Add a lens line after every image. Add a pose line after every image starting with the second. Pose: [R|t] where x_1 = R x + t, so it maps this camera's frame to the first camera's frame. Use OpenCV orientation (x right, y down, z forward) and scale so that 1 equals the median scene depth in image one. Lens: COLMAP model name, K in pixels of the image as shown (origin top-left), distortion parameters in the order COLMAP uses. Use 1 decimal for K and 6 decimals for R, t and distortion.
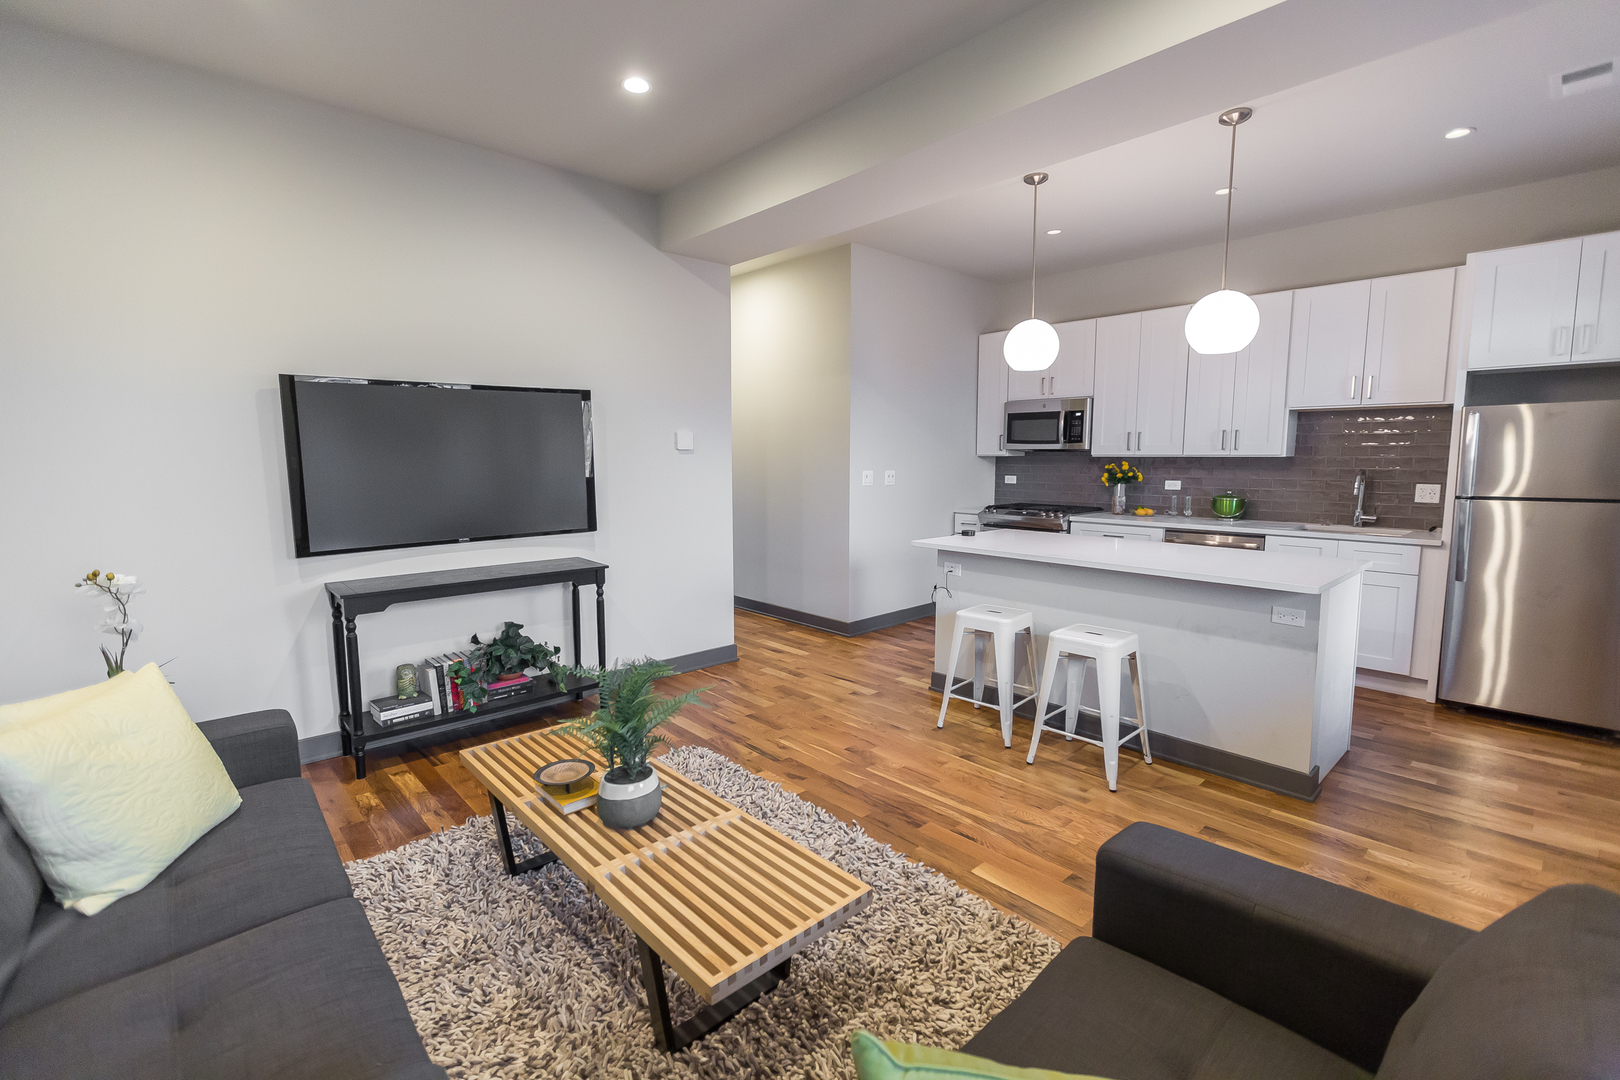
lens RADIAL K [[721.2, 0, 818.9], [0, 721.2, 538.8], [0, 0, 1]] dist [-0.005094, -0.000546]
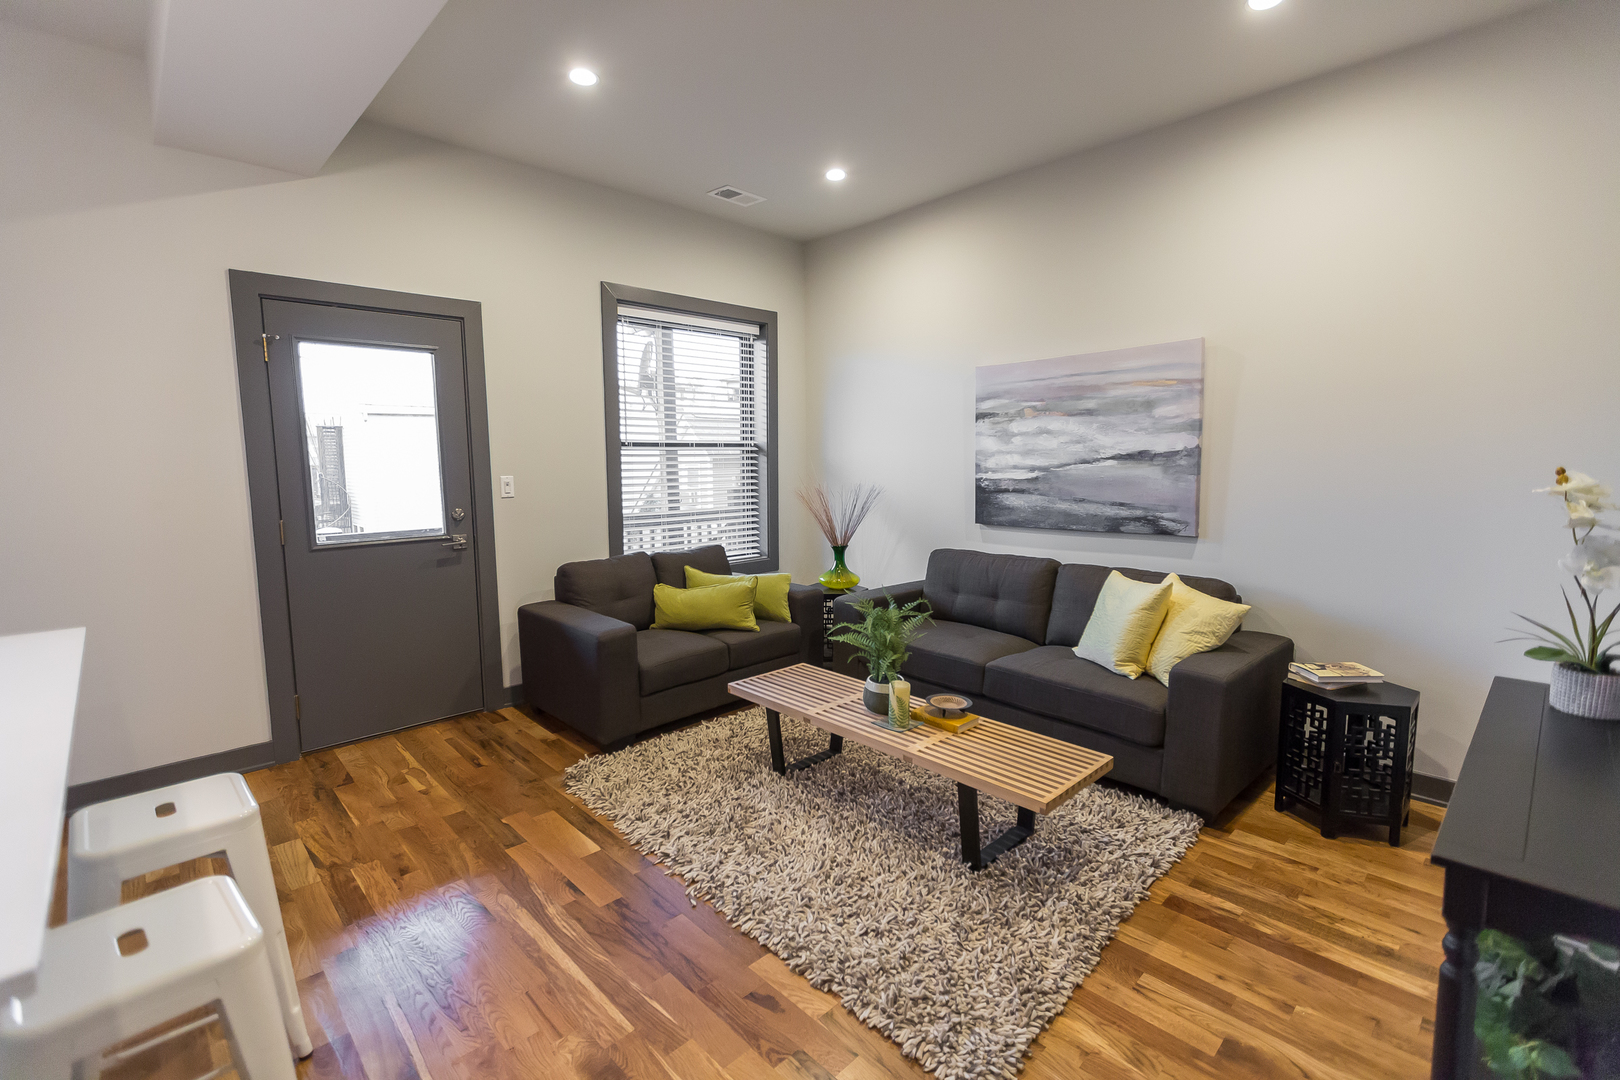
lens RADIAL K [[721.2, 0, 807.0], [0, 721.2, 533.0], [0, 0, 1]] dist [-0.005094, -0.000546]
pose [[-0.999970, 0.007717, -0.000696, -0.067564], [0.007350, 0.973161, 0.230007, -0.167809], [0.002452, 0.229995, -0.973189, 1.412987]]
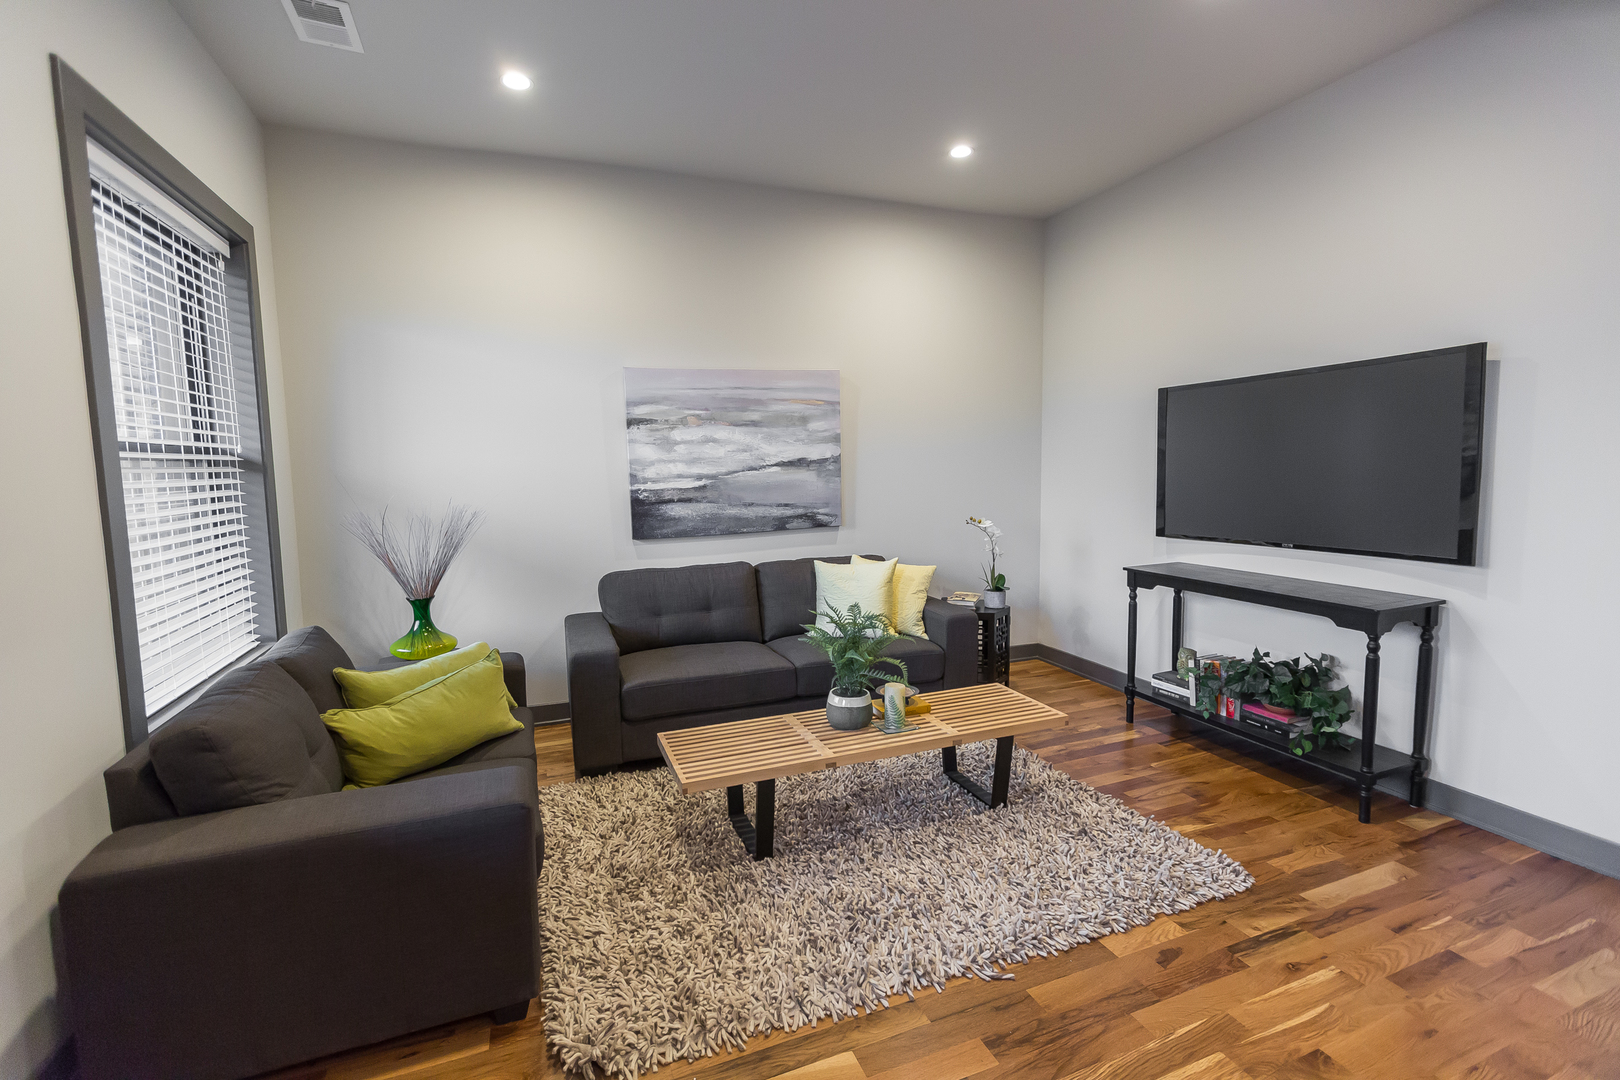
lens RADIAL K [[721.2, 0, 807.3], [0, 721.2, 535.5], [0, 0, 1]] dist [-0.005094, -0.000546]
pose [[-0.372162, 0.101197, -0.922634, 0.599557], [-0.095576, 0.984576, 0.146544, -0.091642], [0.923234, 0.142720, -0.356750, 0.838336]]
